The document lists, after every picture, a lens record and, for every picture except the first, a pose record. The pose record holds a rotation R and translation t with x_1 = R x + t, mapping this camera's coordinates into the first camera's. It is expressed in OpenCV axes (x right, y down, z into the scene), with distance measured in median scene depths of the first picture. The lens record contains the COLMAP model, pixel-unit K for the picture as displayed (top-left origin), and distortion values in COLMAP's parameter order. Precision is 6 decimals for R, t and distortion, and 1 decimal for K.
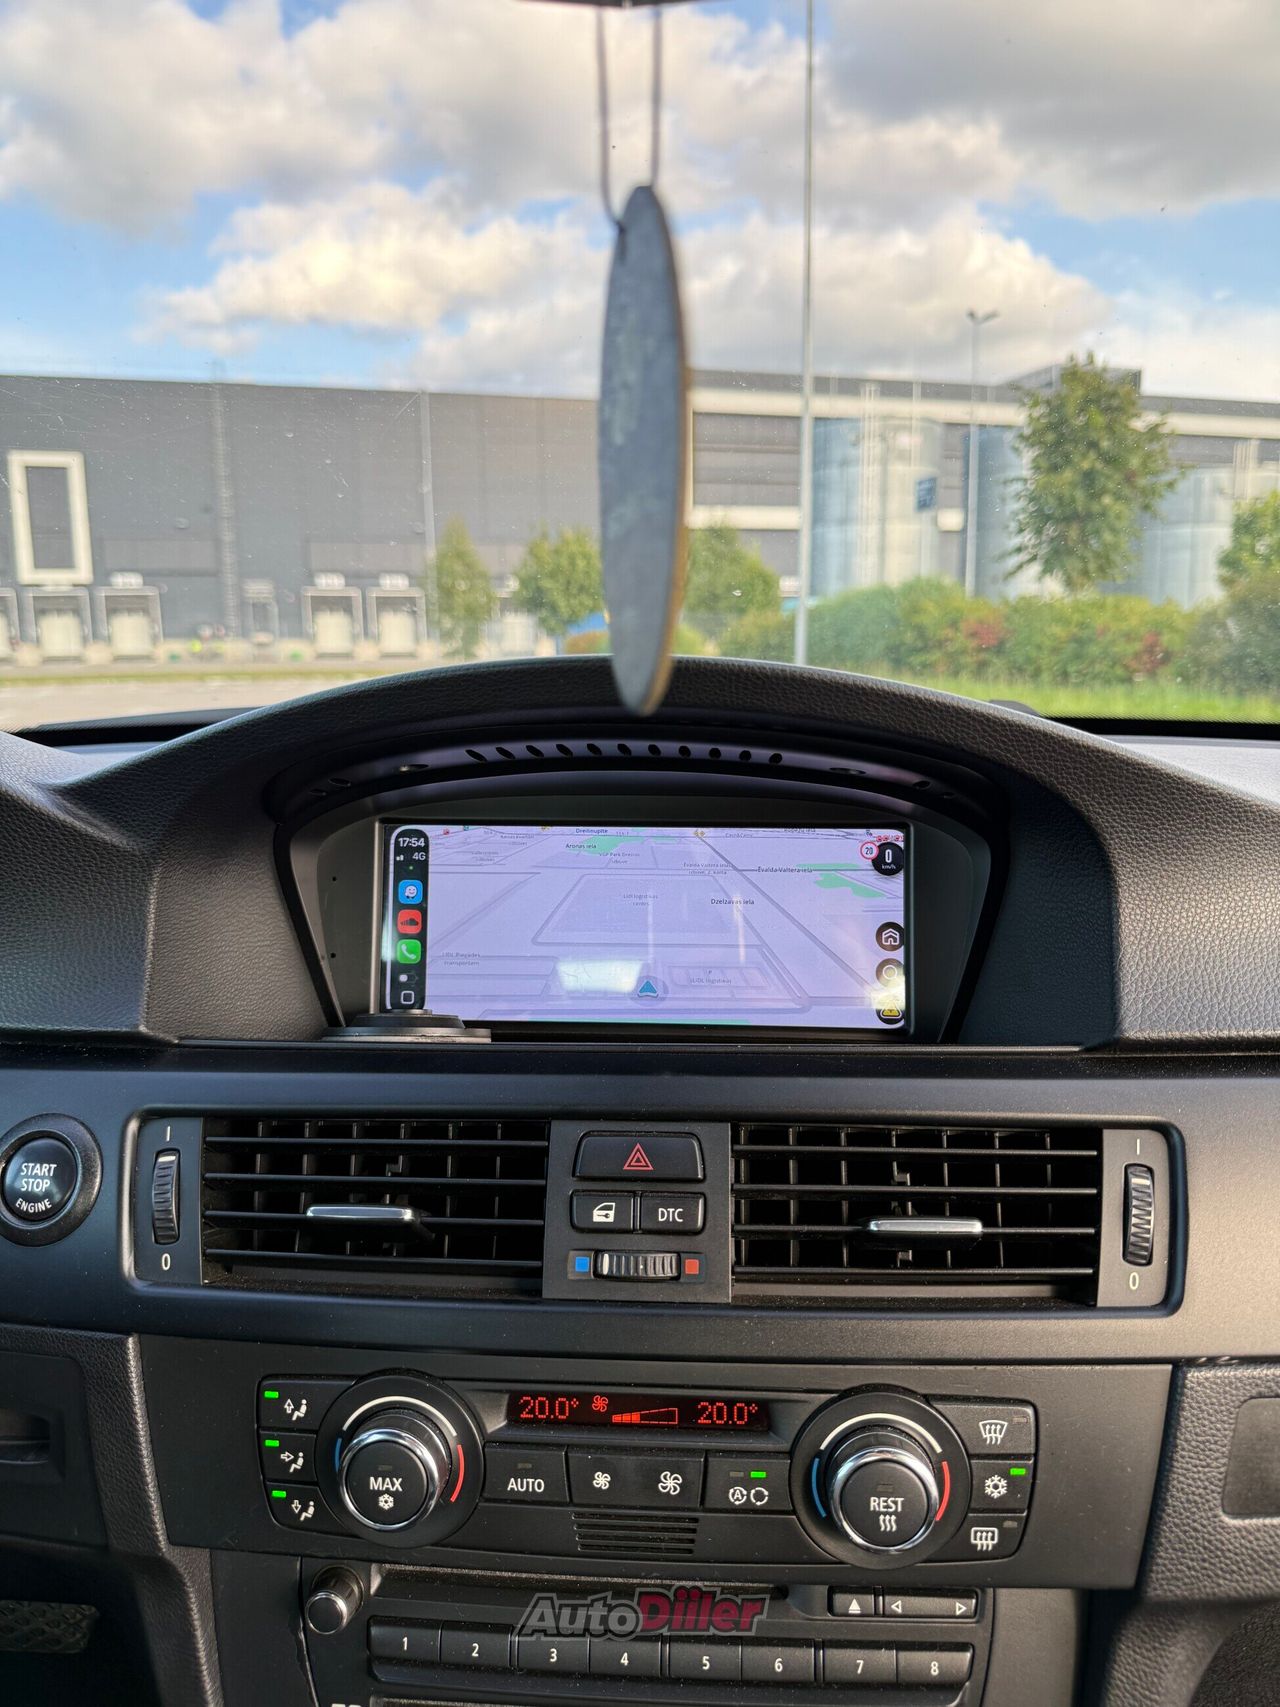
lens RADIAL K [[1242.3, 0, 637.5], [0, 1242.3, 853.5], [0, 0, 1]] dist [-0.003522, -0.016246]
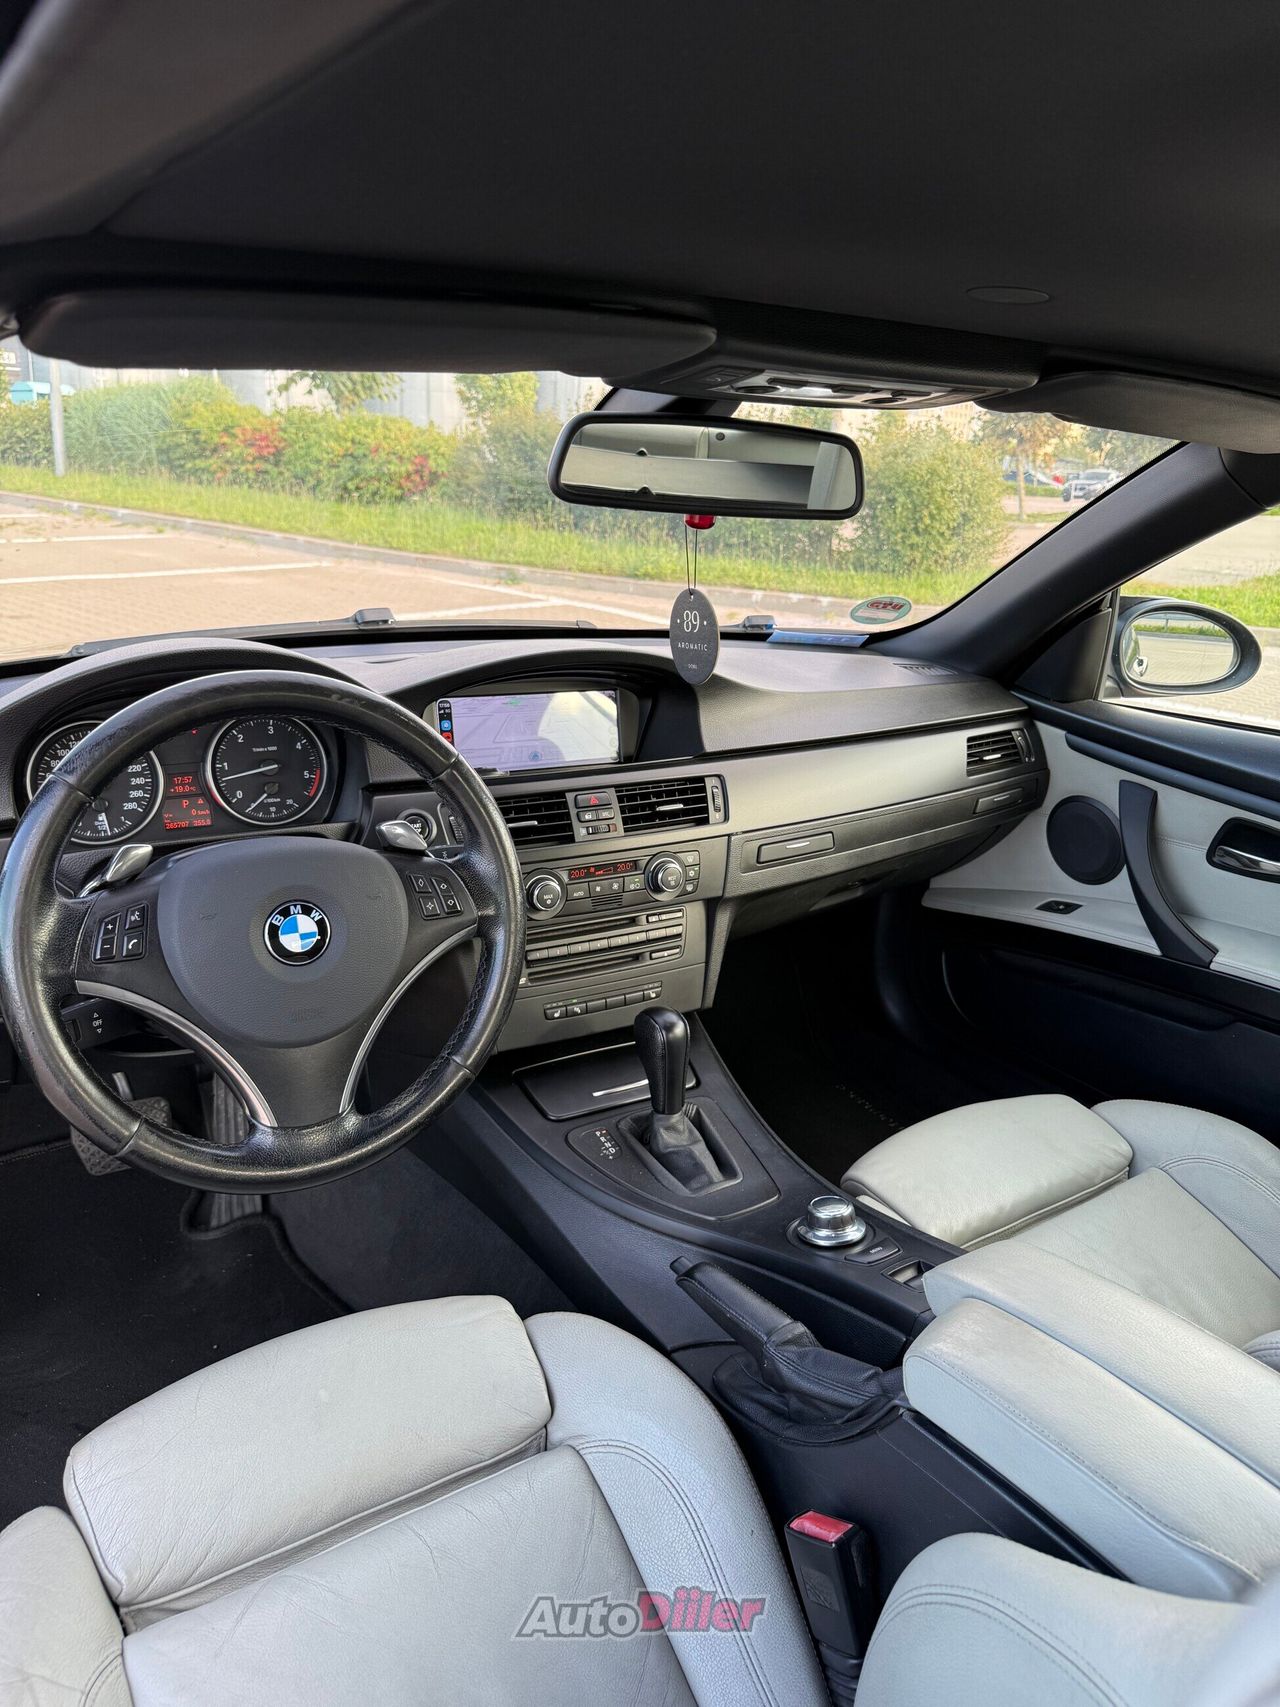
lens RADIAL K [[1242.3, 0, 639.9], [0, 1242.3, 852.7], [0, 0, 1]] dist [-0.003522, -0.016246]
pose [[0.828805, -0.126576, 0.545033, -1.747366], [0.036734, 0.984285, 0.172726, -0.187530], [-0.558331, -0.123135, 0.820429, -1.843650]]
